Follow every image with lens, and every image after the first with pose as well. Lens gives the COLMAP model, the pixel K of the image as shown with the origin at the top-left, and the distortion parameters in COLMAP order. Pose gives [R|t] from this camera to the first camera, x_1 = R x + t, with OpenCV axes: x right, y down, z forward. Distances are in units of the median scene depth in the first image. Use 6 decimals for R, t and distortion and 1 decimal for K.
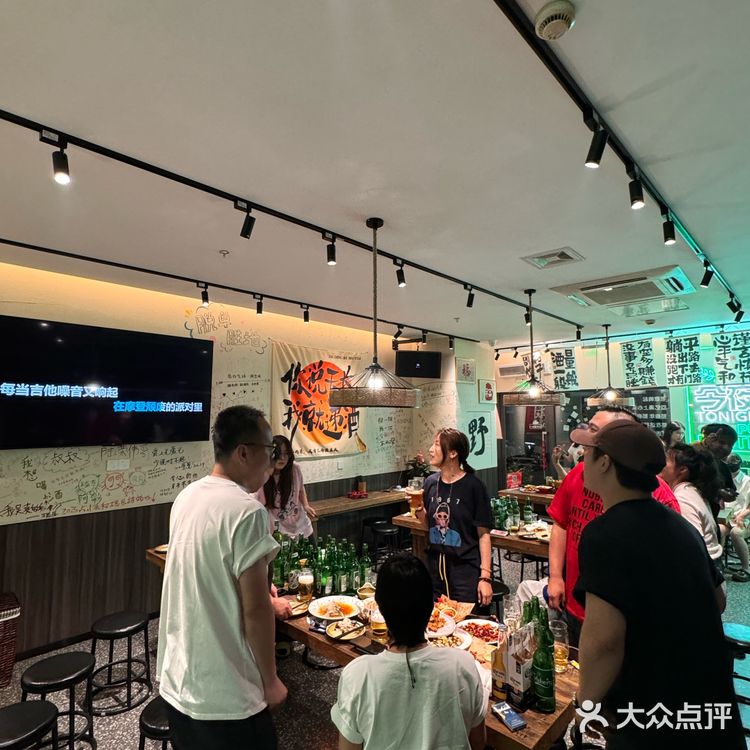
lens RADIAL K [[472.0, 0, 380.5], [0, 472.0, 378.3], [0, 0, 1]] dist [-0.001763, 0.002355]
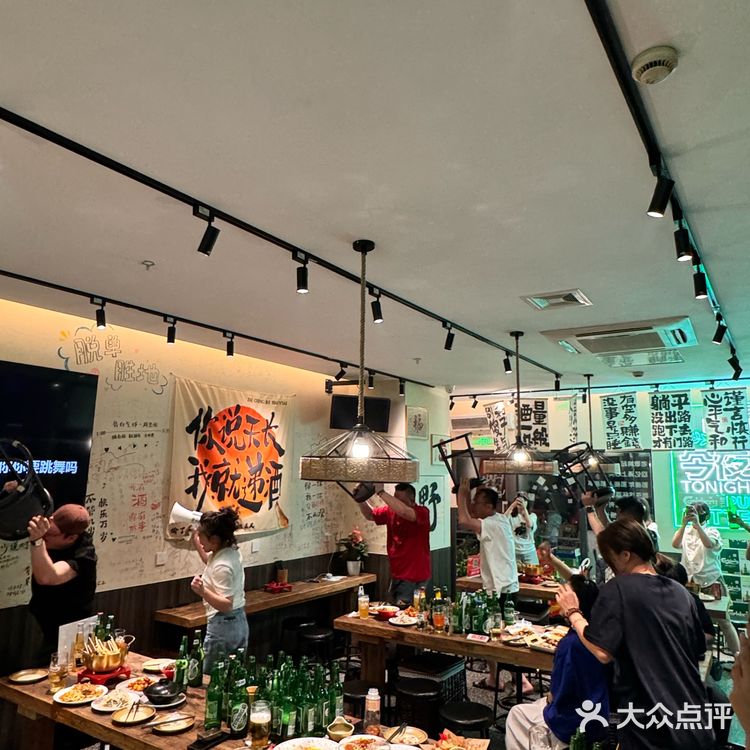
lens RADIAL K [[616.6, 0, 367.7], [0, 616.6, 372.2], [0, 0, 1]] dist [0.011388, -0.010071]
pose [[0.984171, 0.045674, 0.171235, -0.101672], [-0.032267, 0.996250, -0.080282, -0.019401], [-0.174259, 0.073486, 0.981954, -0.005700]]
